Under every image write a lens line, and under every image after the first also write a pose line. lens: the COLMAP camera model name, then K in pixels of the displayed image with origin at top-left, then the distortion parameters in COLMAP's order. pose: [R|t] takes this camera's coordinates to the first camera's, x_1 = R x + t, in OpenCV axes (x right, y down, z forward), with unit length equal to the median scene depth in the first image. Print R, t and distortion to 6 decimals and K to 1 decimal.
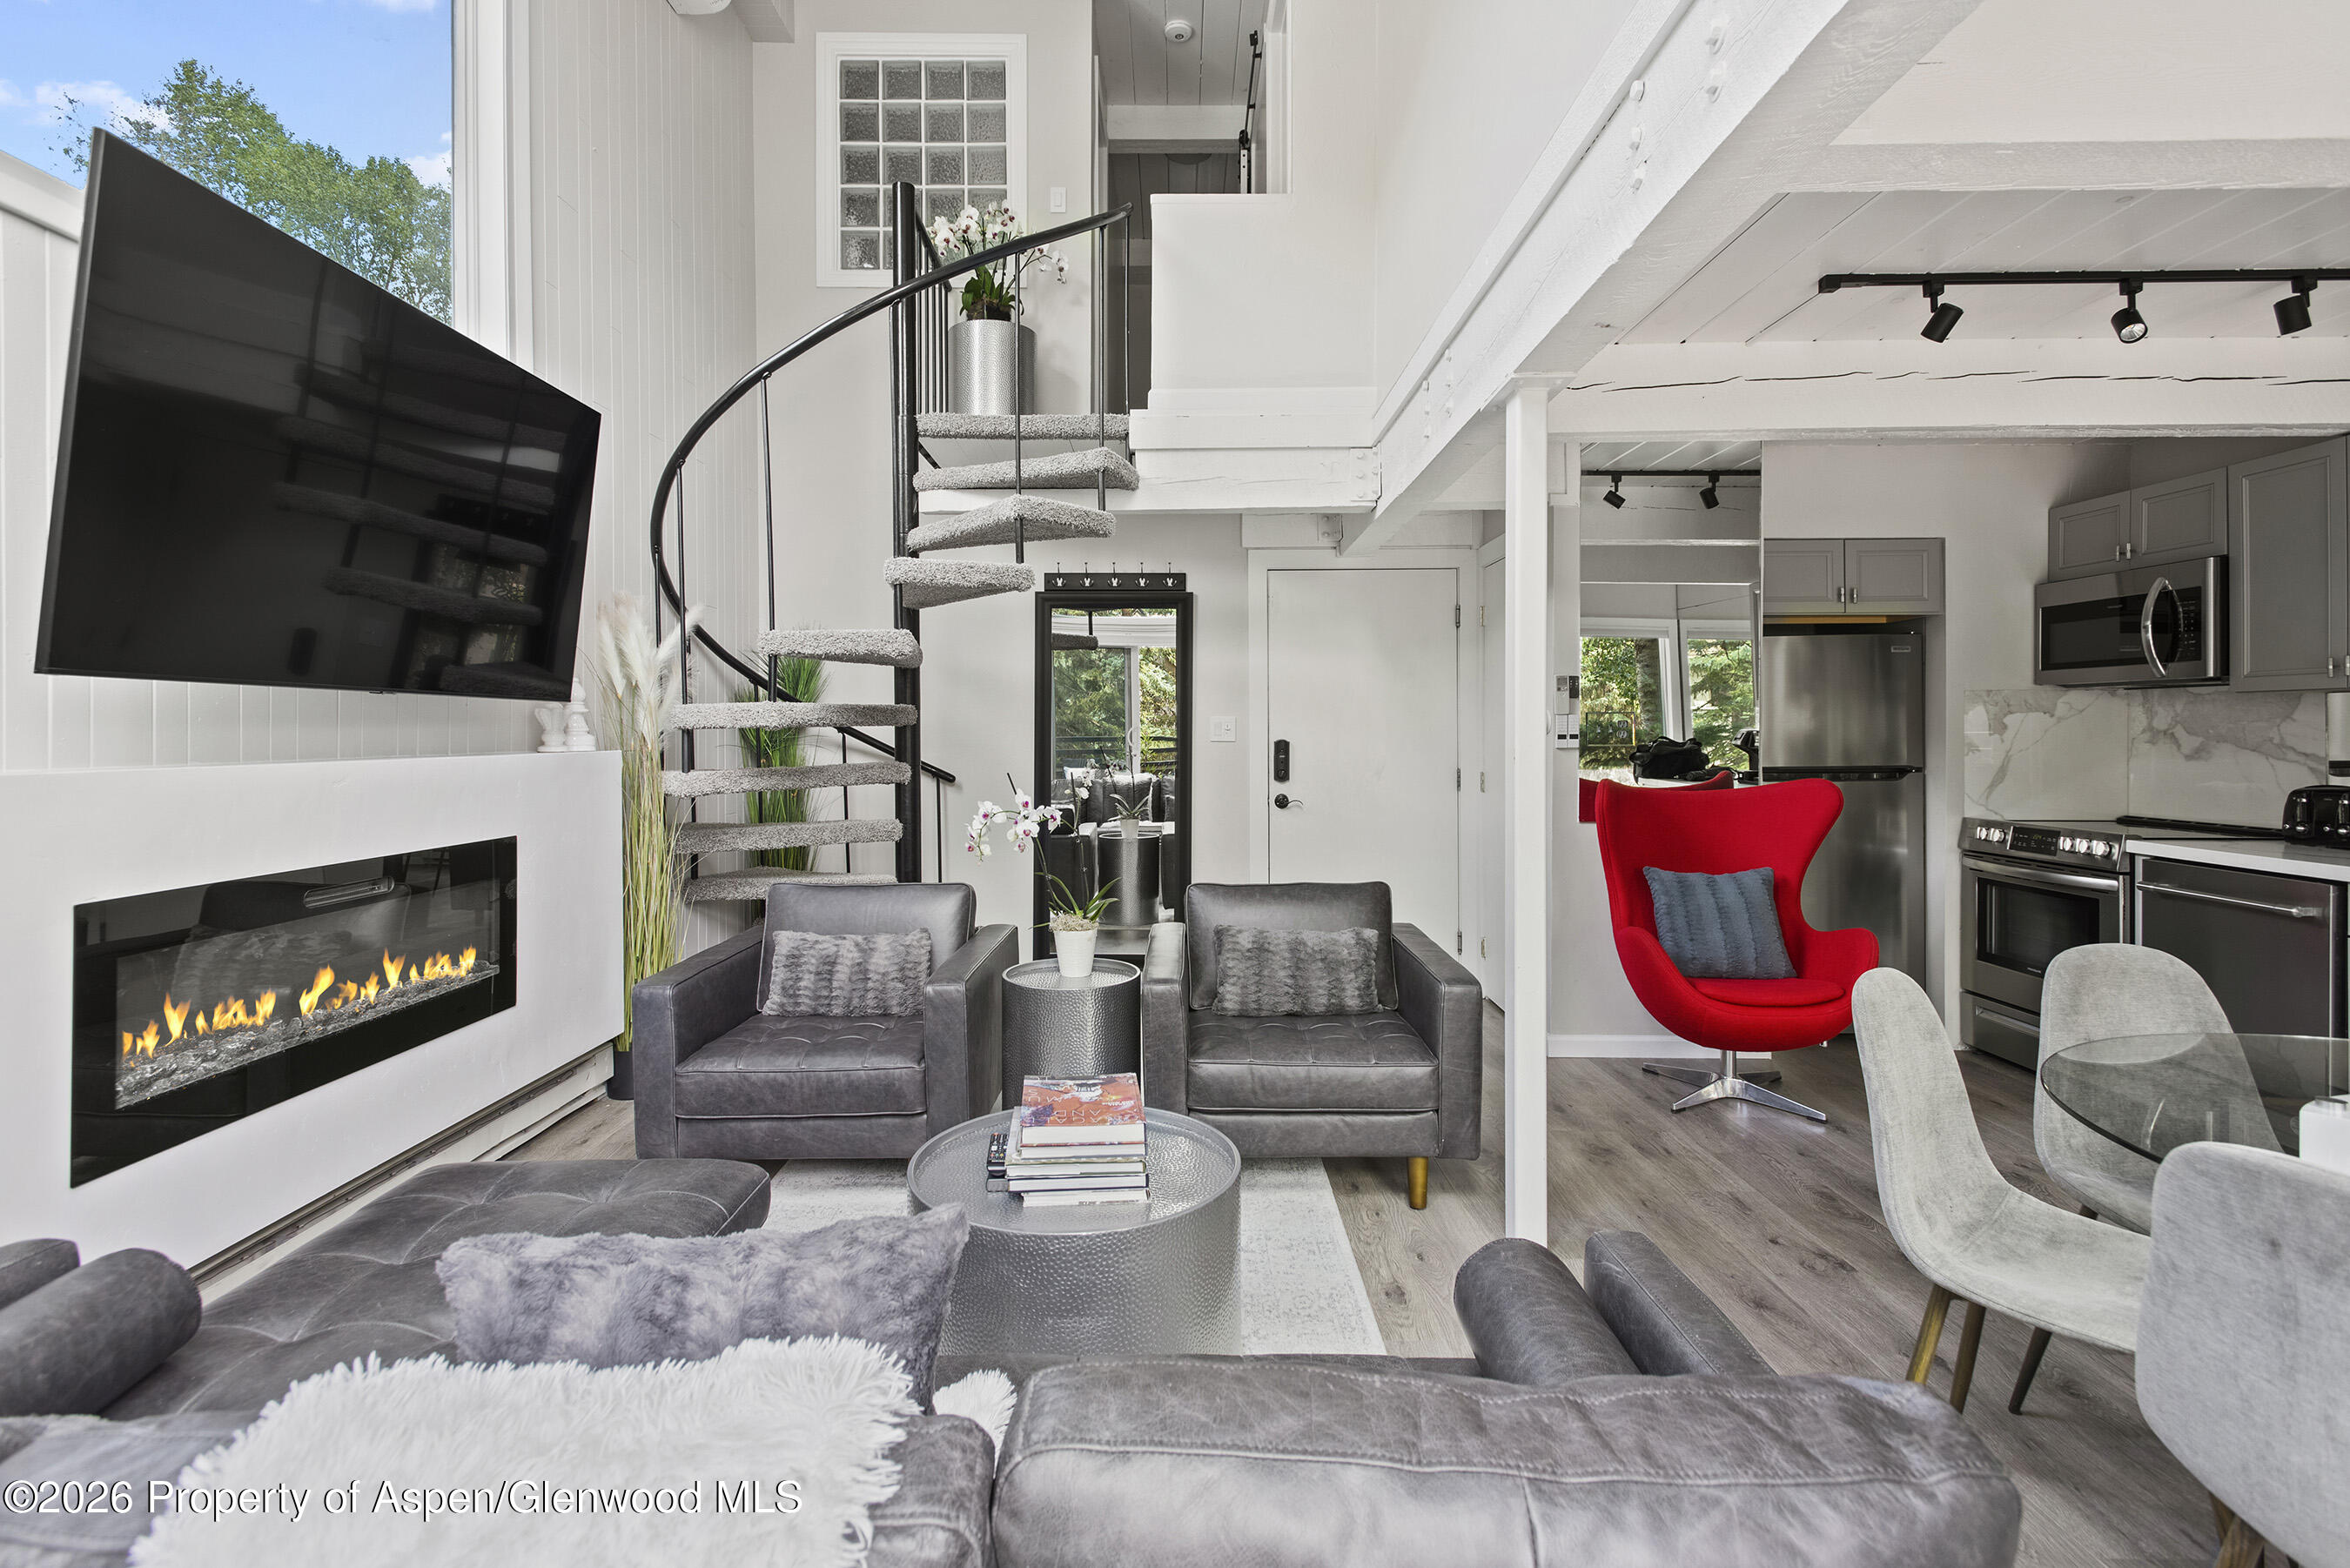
lens RADIAL K [[1109.3, 0, 1221.6], [0, 1109.3, 726.1], [0, 0, 1]] dist [0.014395, -0.004679]
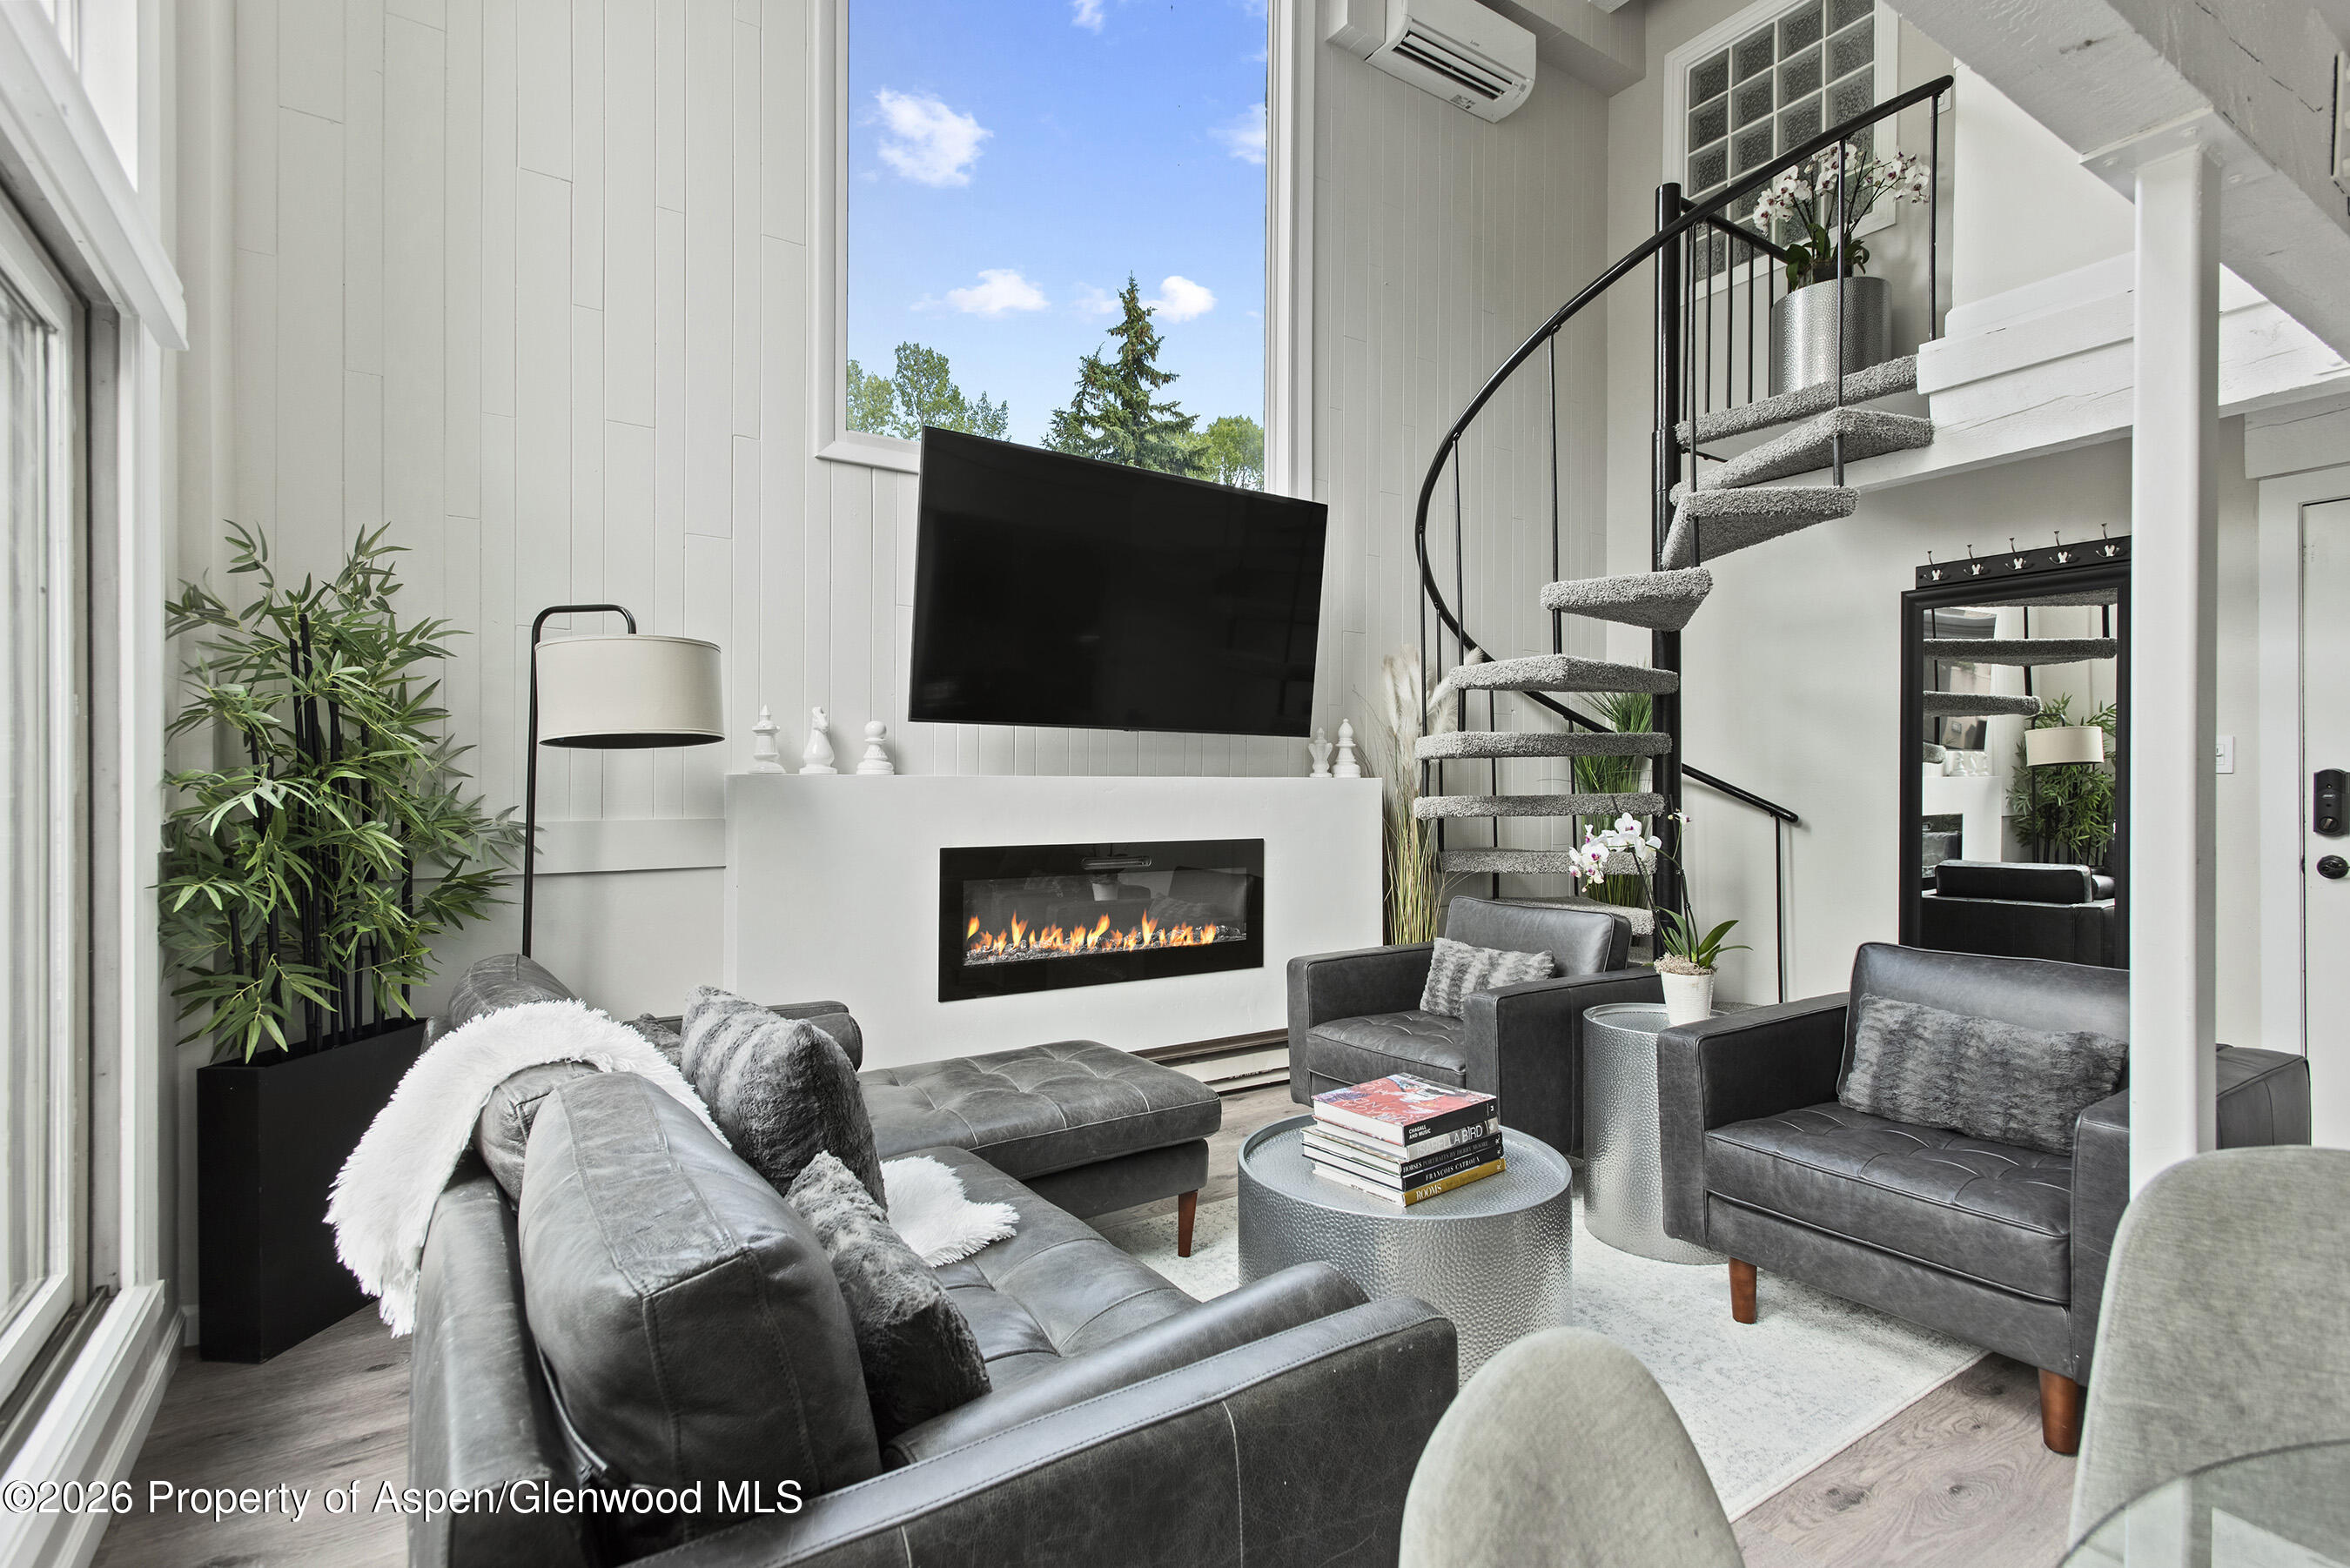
lens RADIAL K [[1109.3, 0, 1173.8], [0, 1109.3, 786.5], [0, 0, 1]] dist [0.014395, -0.004679]
pose [[0.548408, 0.000297, -0.836211, 0.336555], [0.003692, 0.999989, 0.002776, 0.026564], [0.836202, -0.004610, 0.548402, 0.150850]]
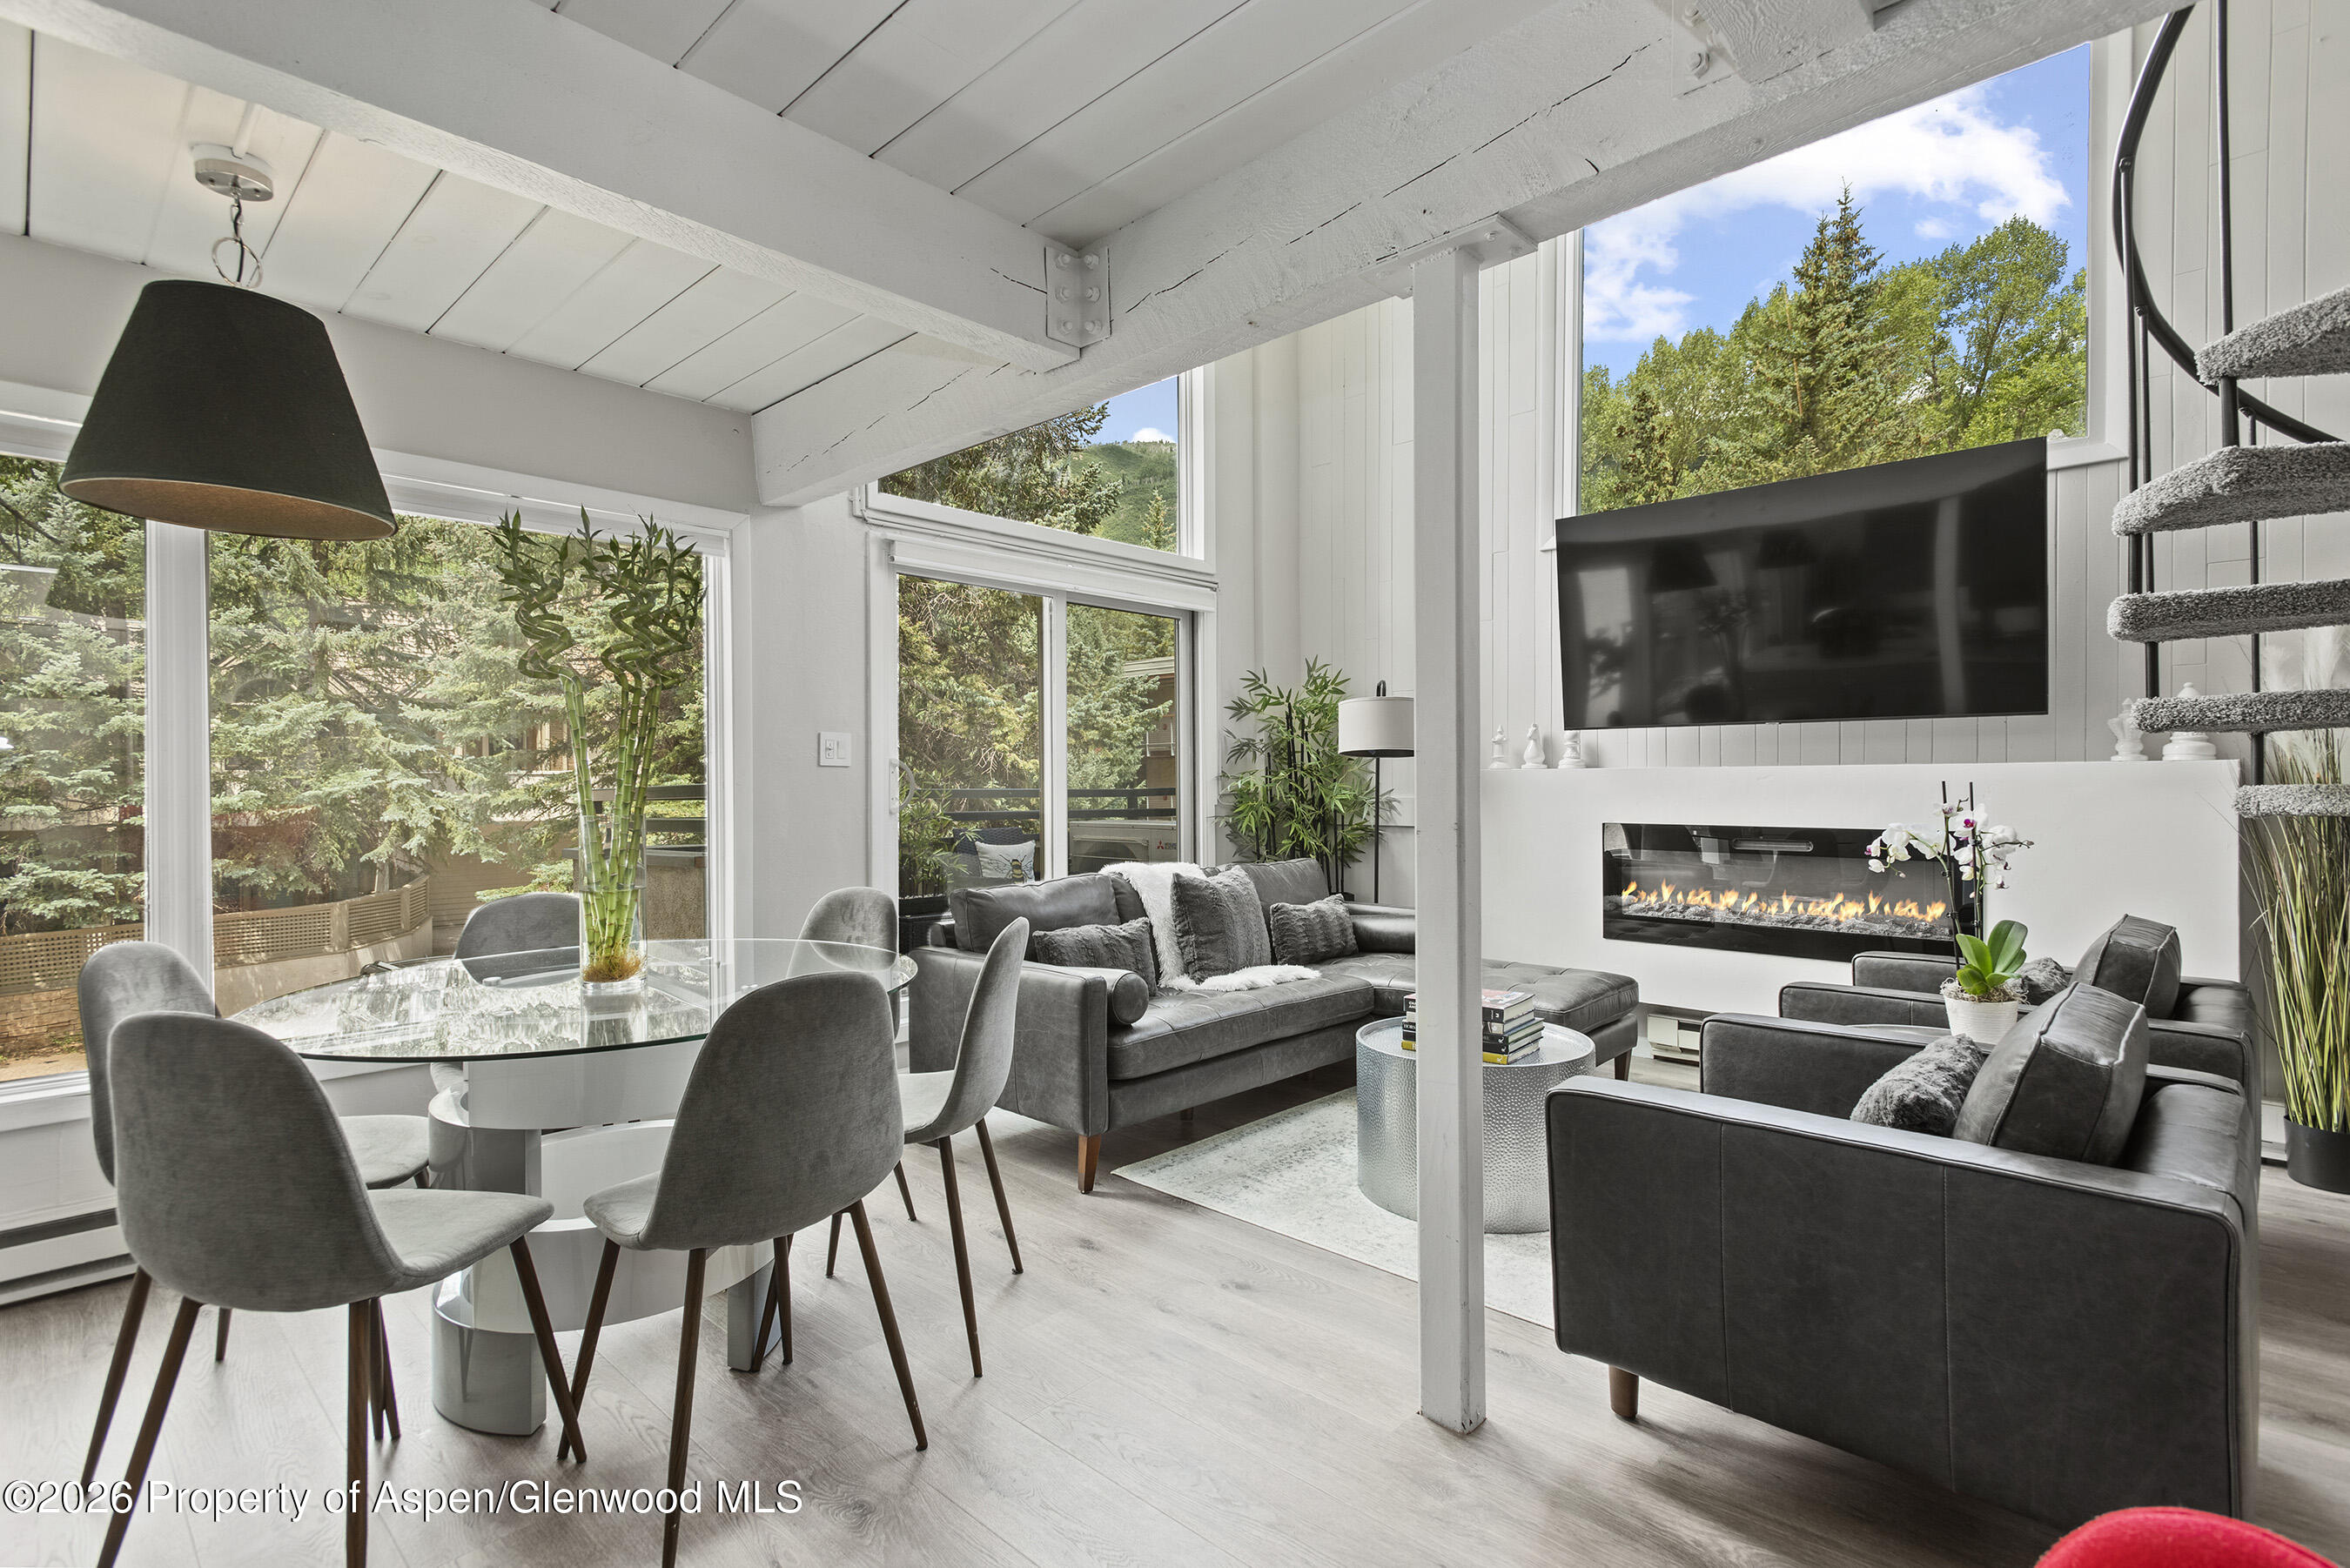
lens RADIAL K [[1109.3, 0, 1183.7], [0, 1109.3, 787.1], [0, 0, 1]] dist [0.014395, -0.004679]
pose [[-0.696124, 0.008420, -0.717872, 0.645973], [0.010964, 0.999939, 0.001096, 0.033267], [0.717838, -0.007108, -0.696174, 0.971884]]
